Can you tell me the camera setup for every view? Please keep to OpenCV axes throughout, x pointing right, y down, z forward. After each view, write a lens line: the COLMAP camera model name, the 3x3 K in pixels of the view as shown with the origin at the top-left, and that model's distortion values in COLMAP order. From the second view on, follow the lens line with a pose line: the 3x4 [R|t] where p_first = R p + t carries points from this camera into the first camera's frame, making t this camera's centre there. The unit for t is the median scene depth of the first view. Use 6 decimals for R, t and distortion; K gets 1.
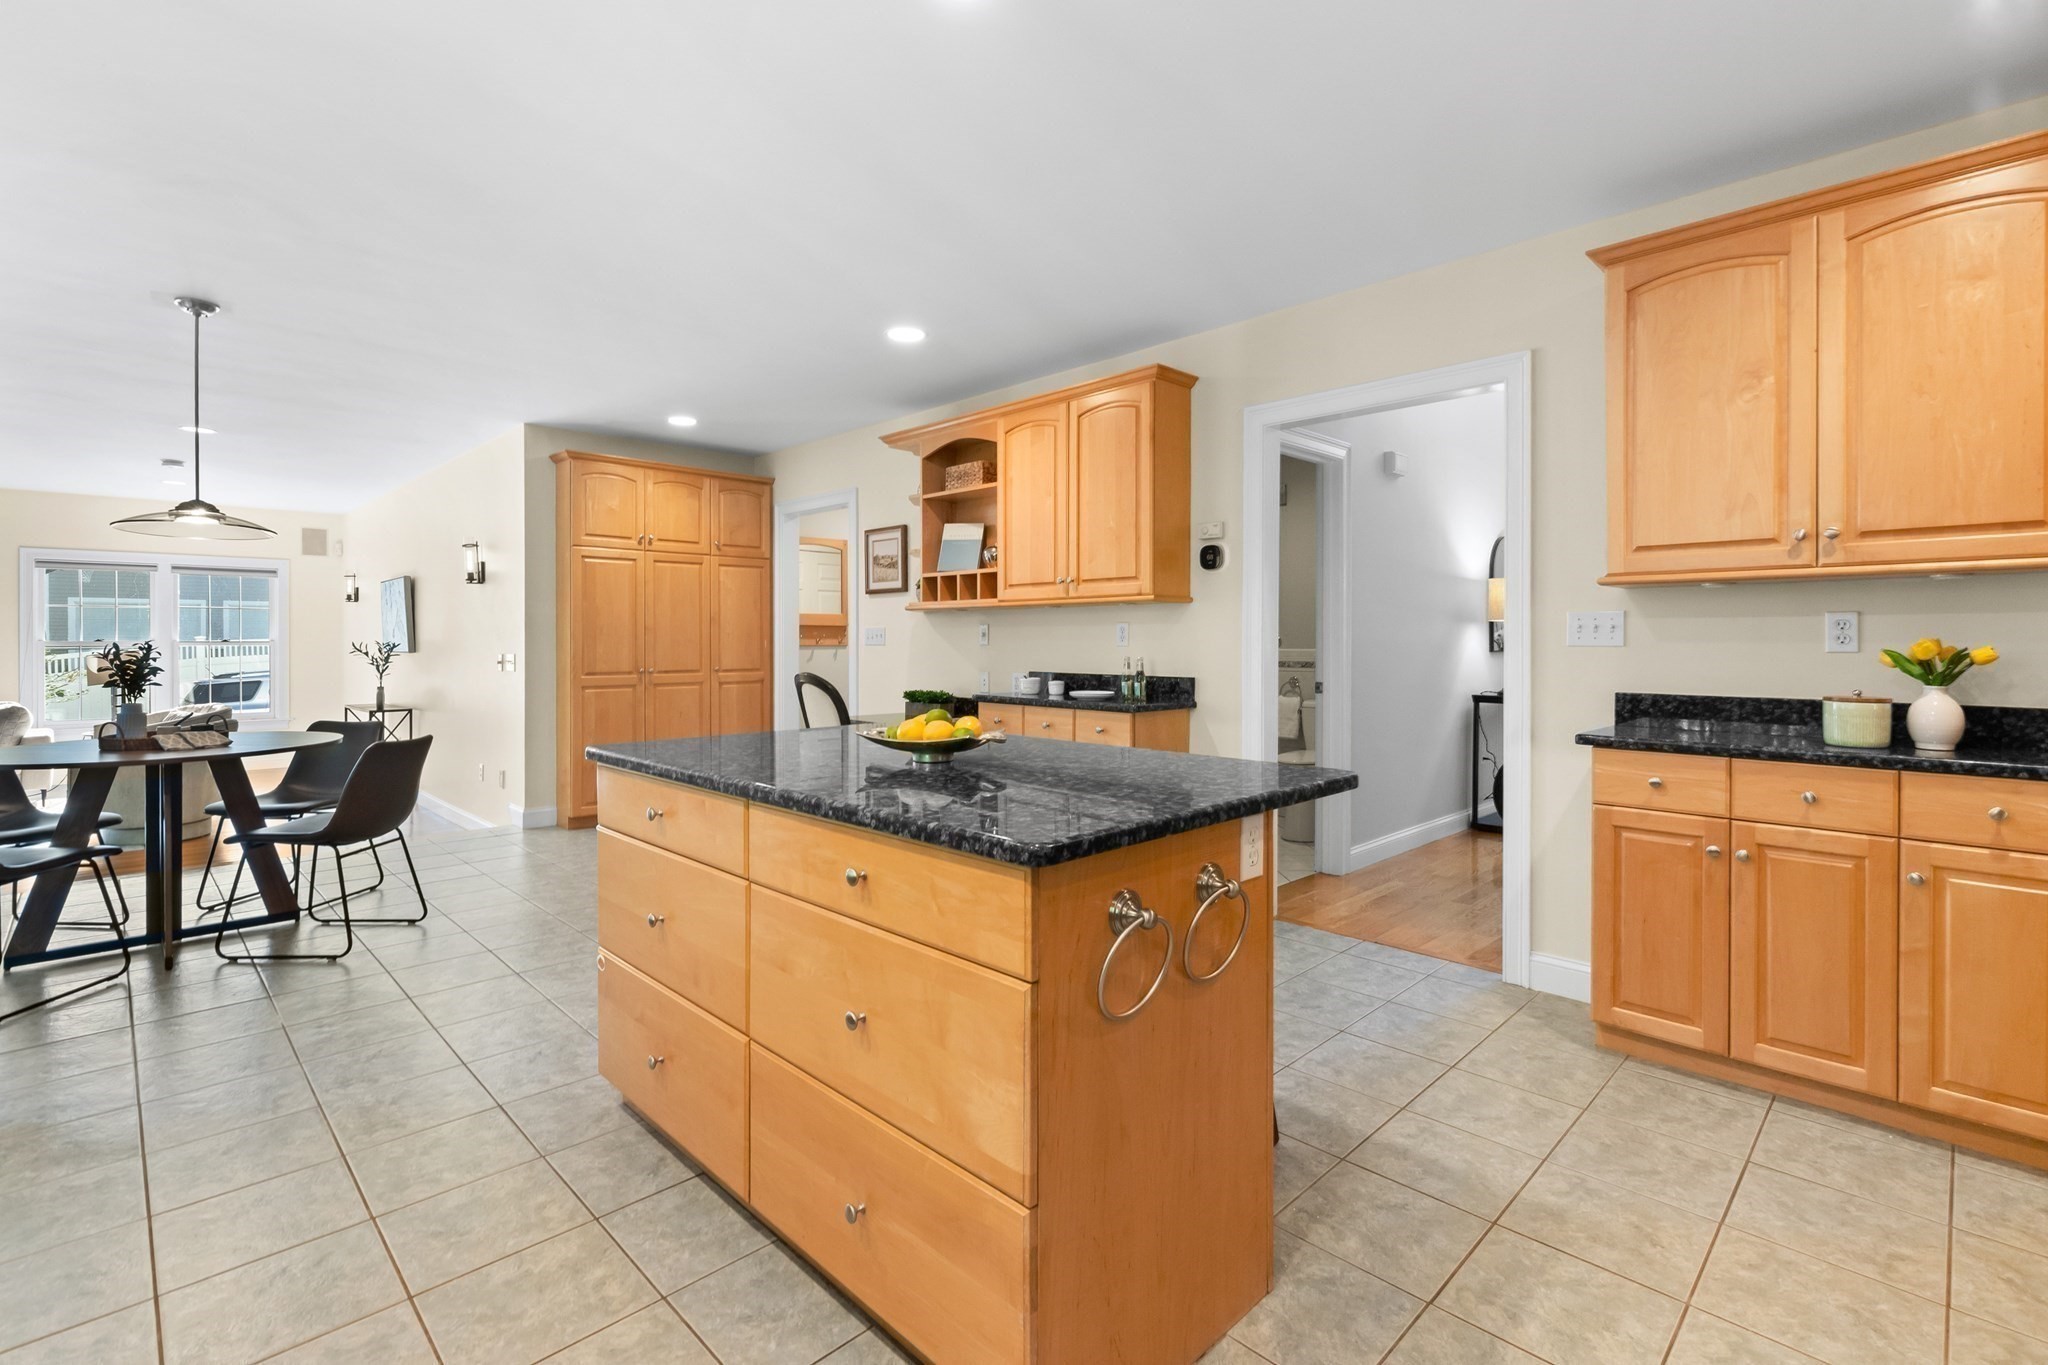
lens RADIAL K [[929.4, 0, 1020.5], [0, 929.4, 650.9], [0, 0, 1]] dist [0.000706, -0.000315]
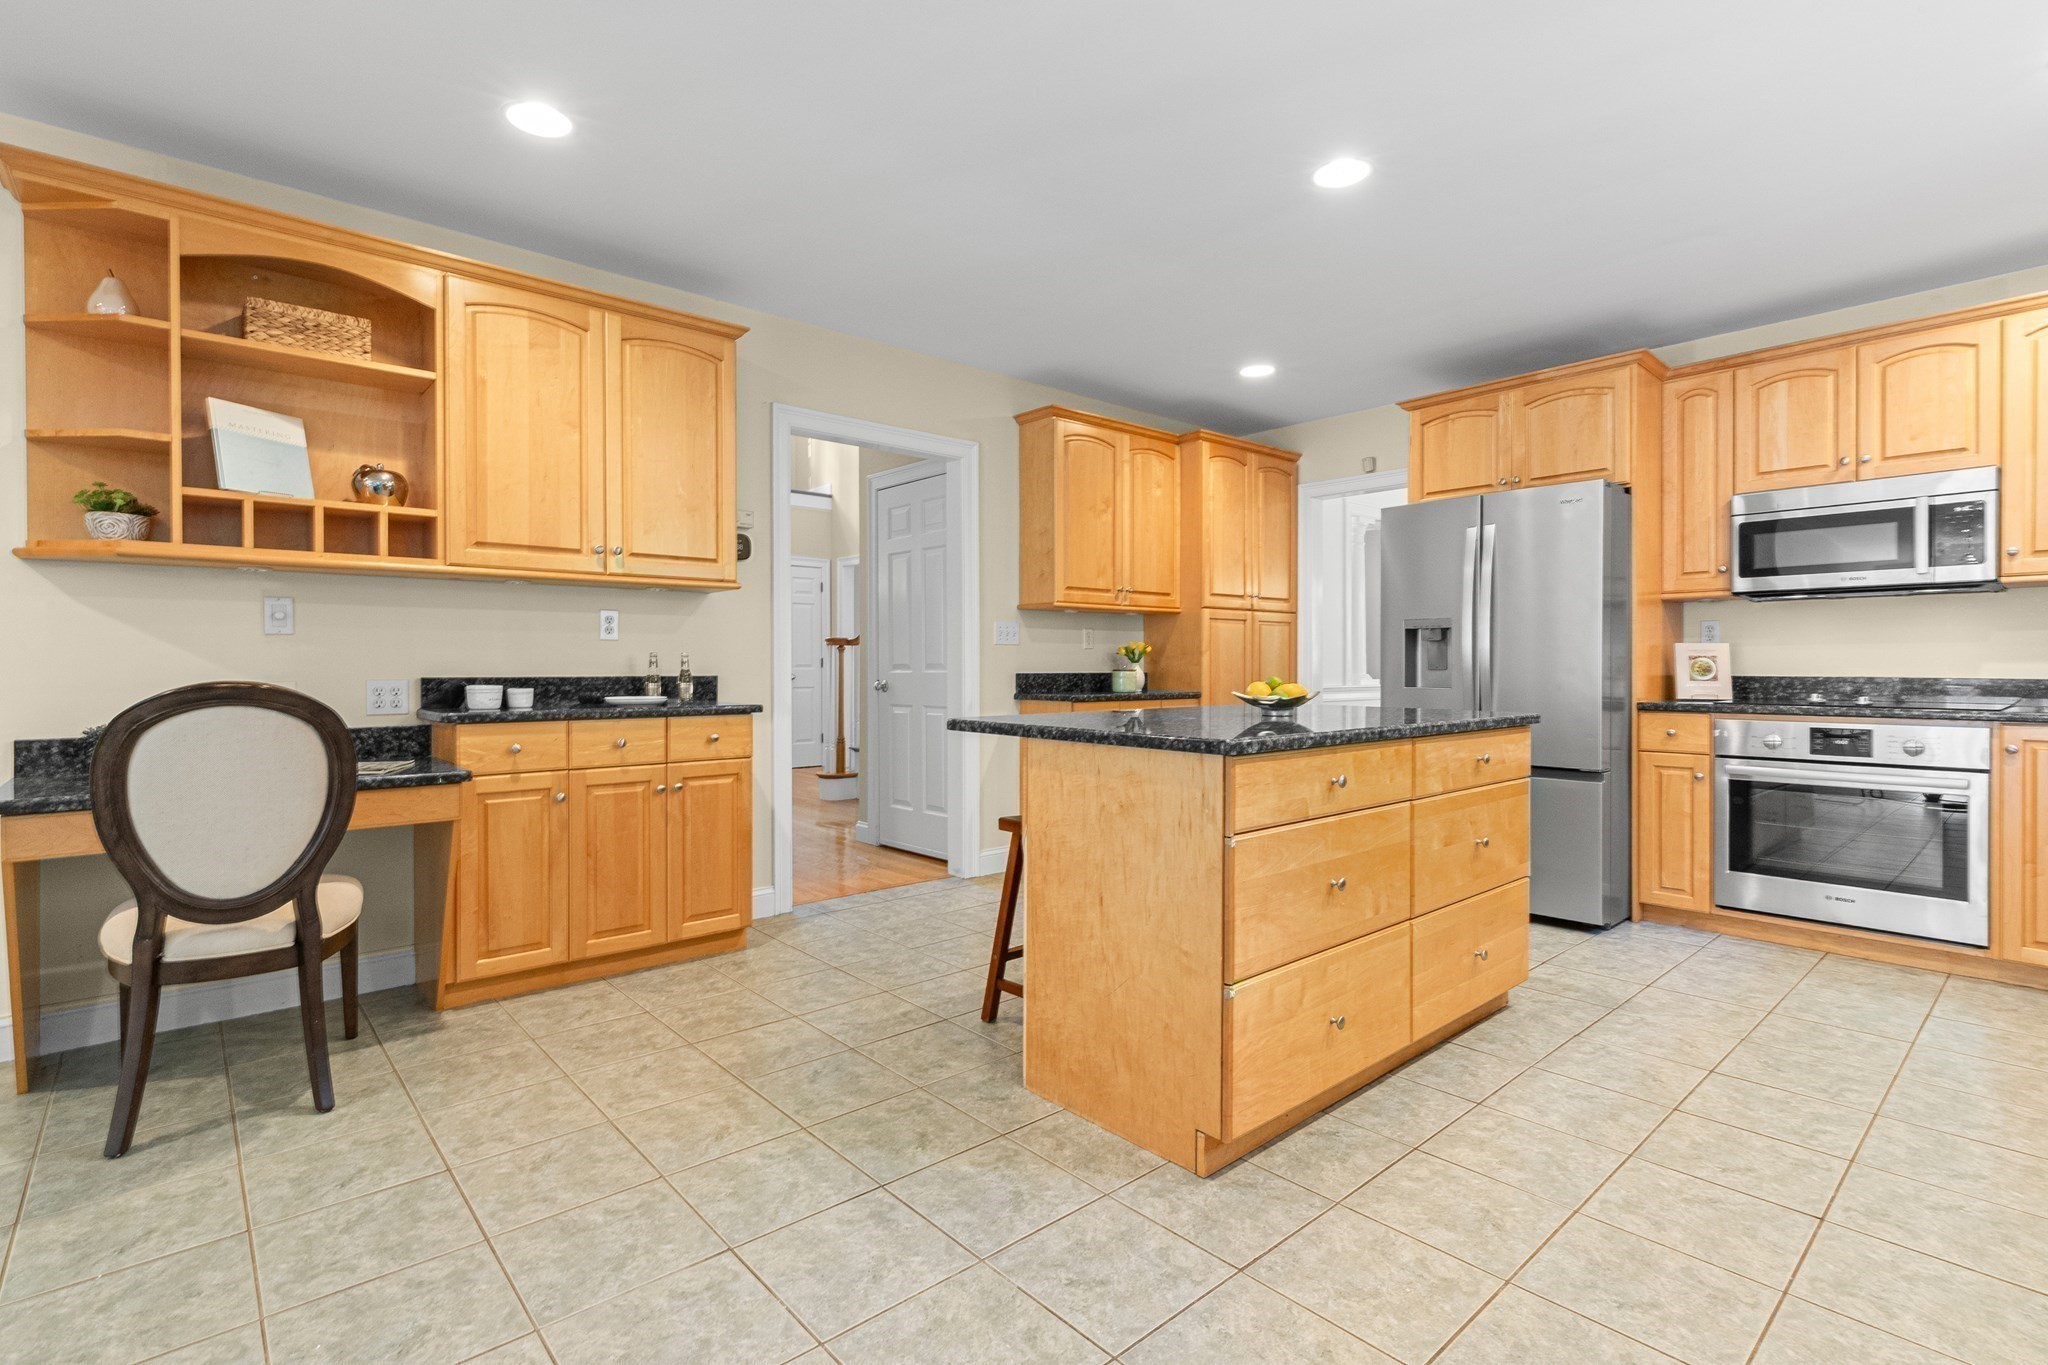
lens RADIAL K [[958.0, 0, 1029.6], [0, 958.0, 677.9], [0, 0, 1]] dist [0.002494, -0.000326]
pose [[0.050743, -0.014281, 0.998610, -0.699927], [0.009839, 0.999856, 0.013799, 0.019627], [-0.998663, 0.009125, 0.050876, 0.612472]]
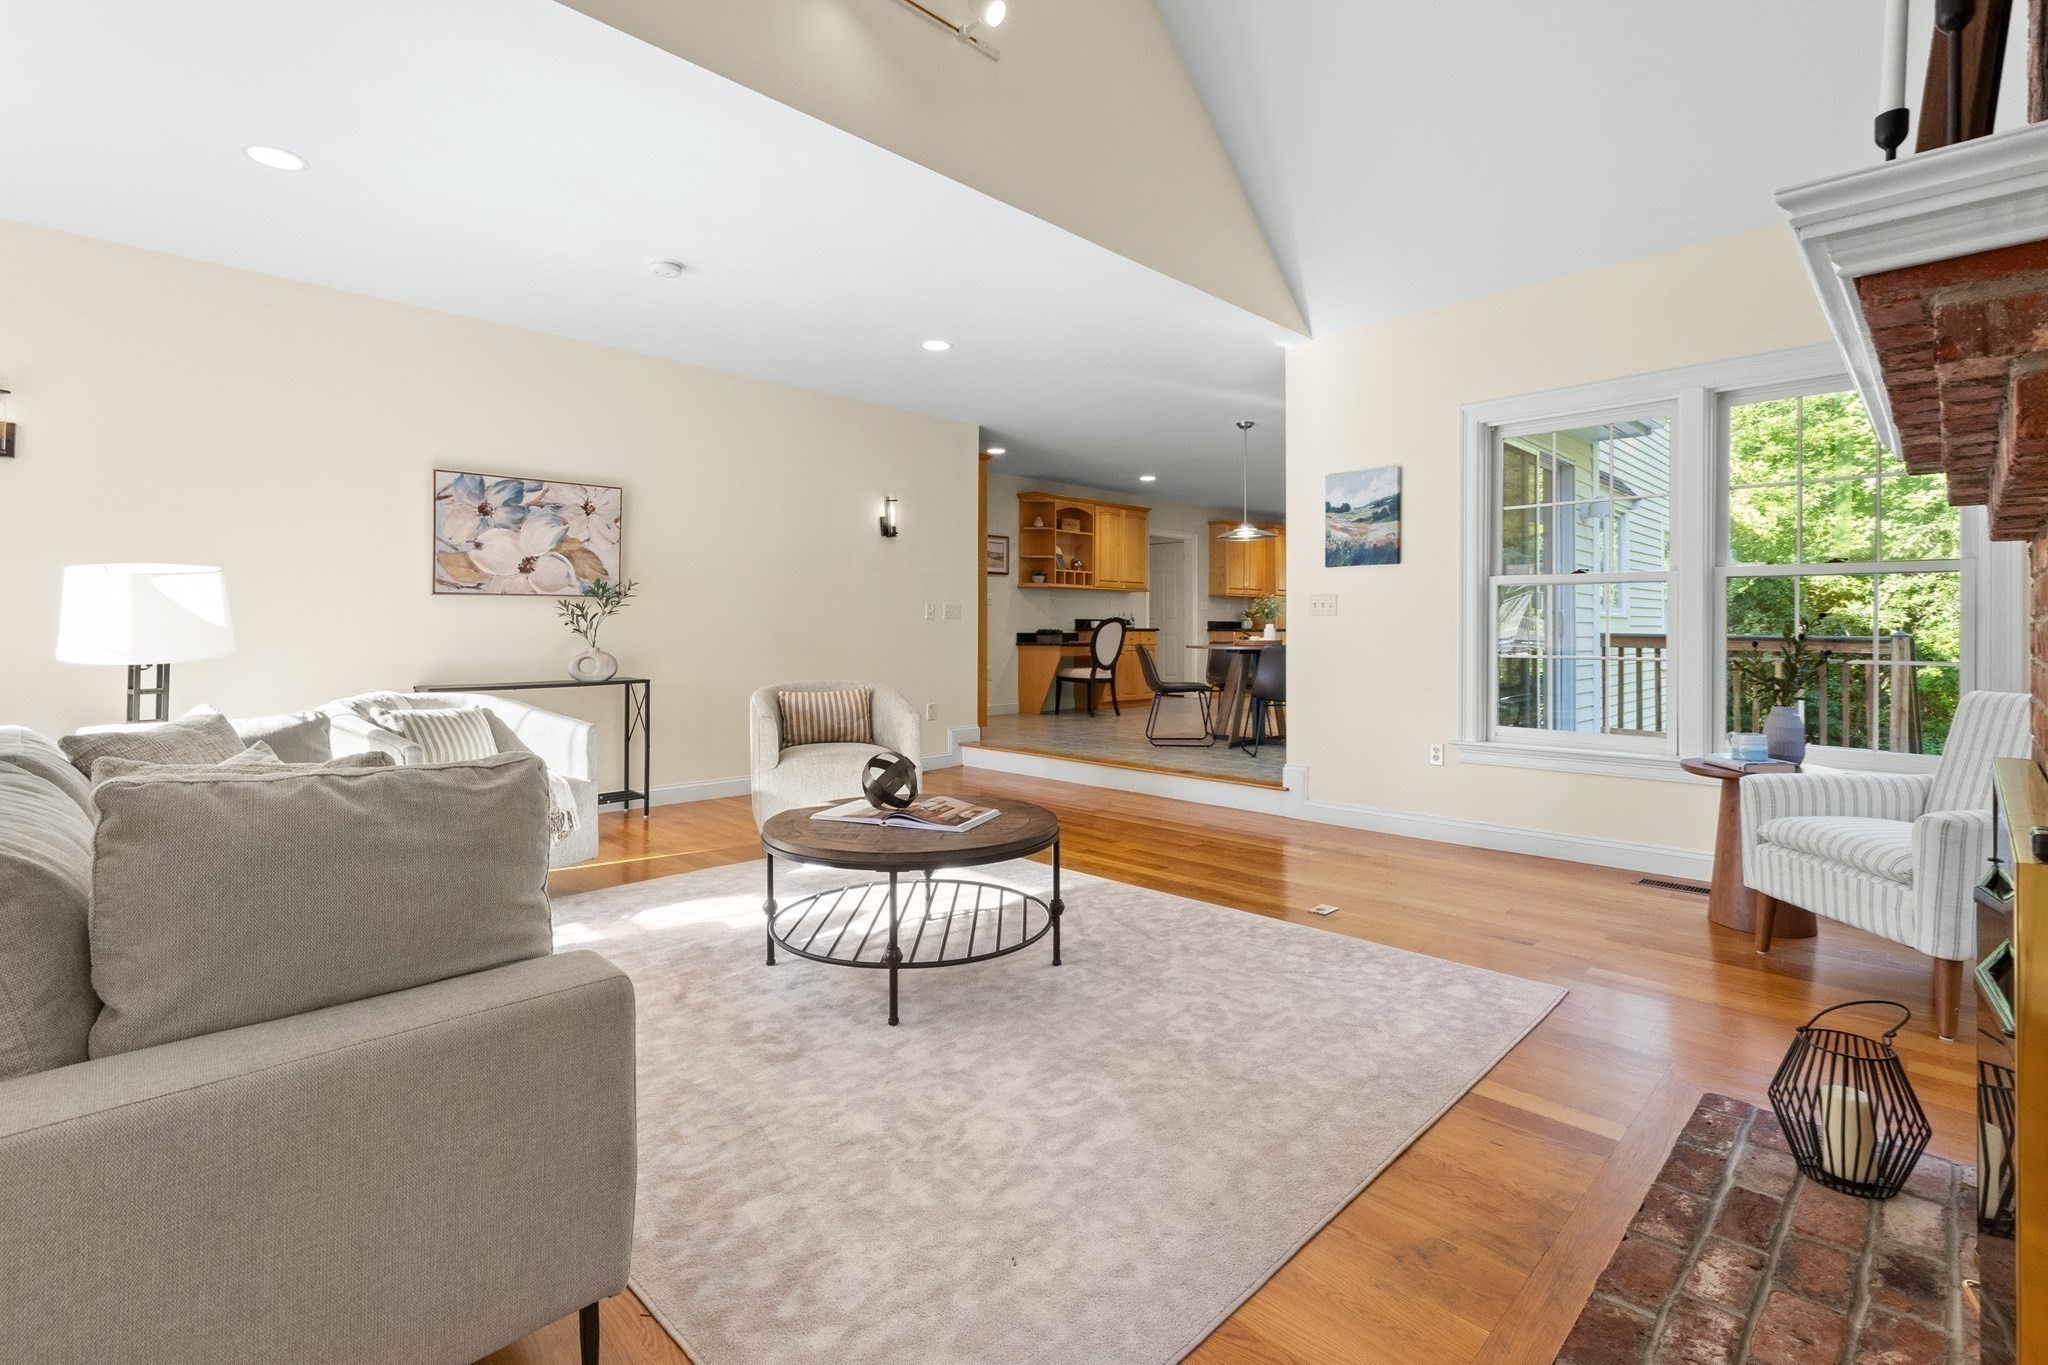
lens RADIAL K [[945.9, 0, 1026.2], [0, 945.9, 642.9], [0, 0, 1]] dist [0.001188, 0.000074]
pose [[-0.012390, -0.010644, 0.999867, -2.459673], [0.011274, 0.999878, 0.010784, 0.058553], [-0.999860, 0.011406, -0.012268, 1.279159]]
